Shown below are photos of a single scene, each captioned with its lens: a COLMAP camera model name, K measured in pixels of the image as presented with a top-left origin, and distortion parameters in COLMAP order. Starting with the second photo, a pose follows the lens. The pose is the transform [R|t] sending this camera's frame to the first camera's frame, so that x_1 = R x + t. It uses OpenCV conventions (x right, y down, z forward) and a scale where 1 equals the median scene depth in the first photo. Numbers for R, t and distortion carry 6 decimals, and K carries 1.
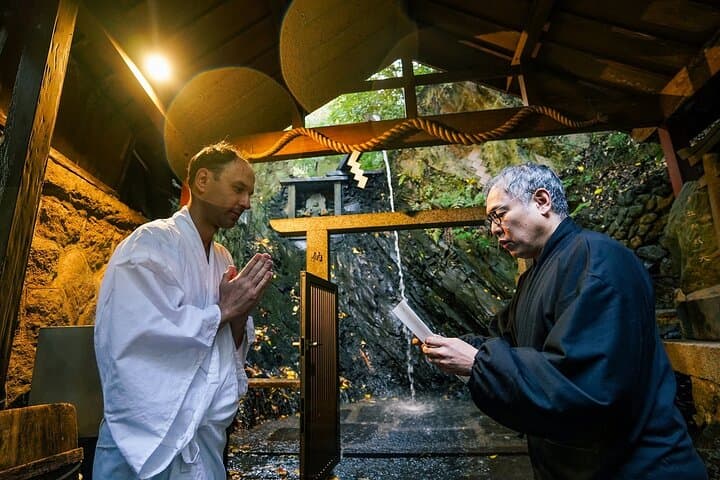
lens RADIAL K [[363.0, 0, 360.0], [0, 363.0, 240.0], [0, 0, 1]] dist [-0.082342, 0.038827]
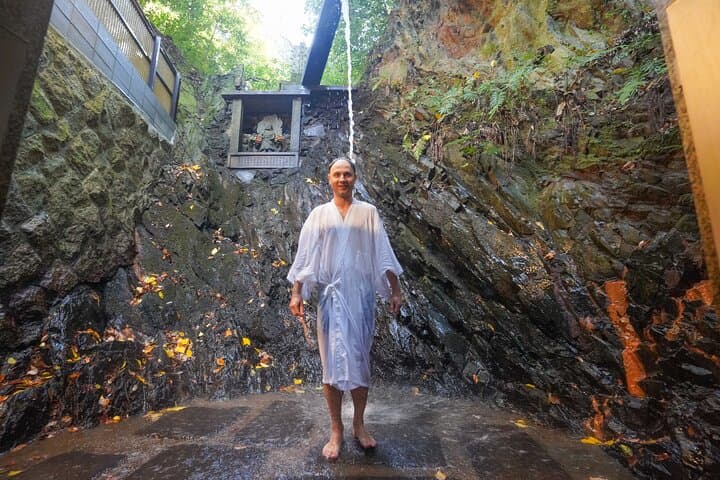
lens RADIAL K [[348.8, 0, 363.0], [0, 348.8, 238.8], [0, 0, 1]] dist [-0.075378, 0.031852]
pose [[0.998765, 0.044145, 0.022800, 0.099312], [-0.045404, 0.997284, 0.057996, 0.119185], [-0.020178, -0.058960, 0.998056, 0.340554]]
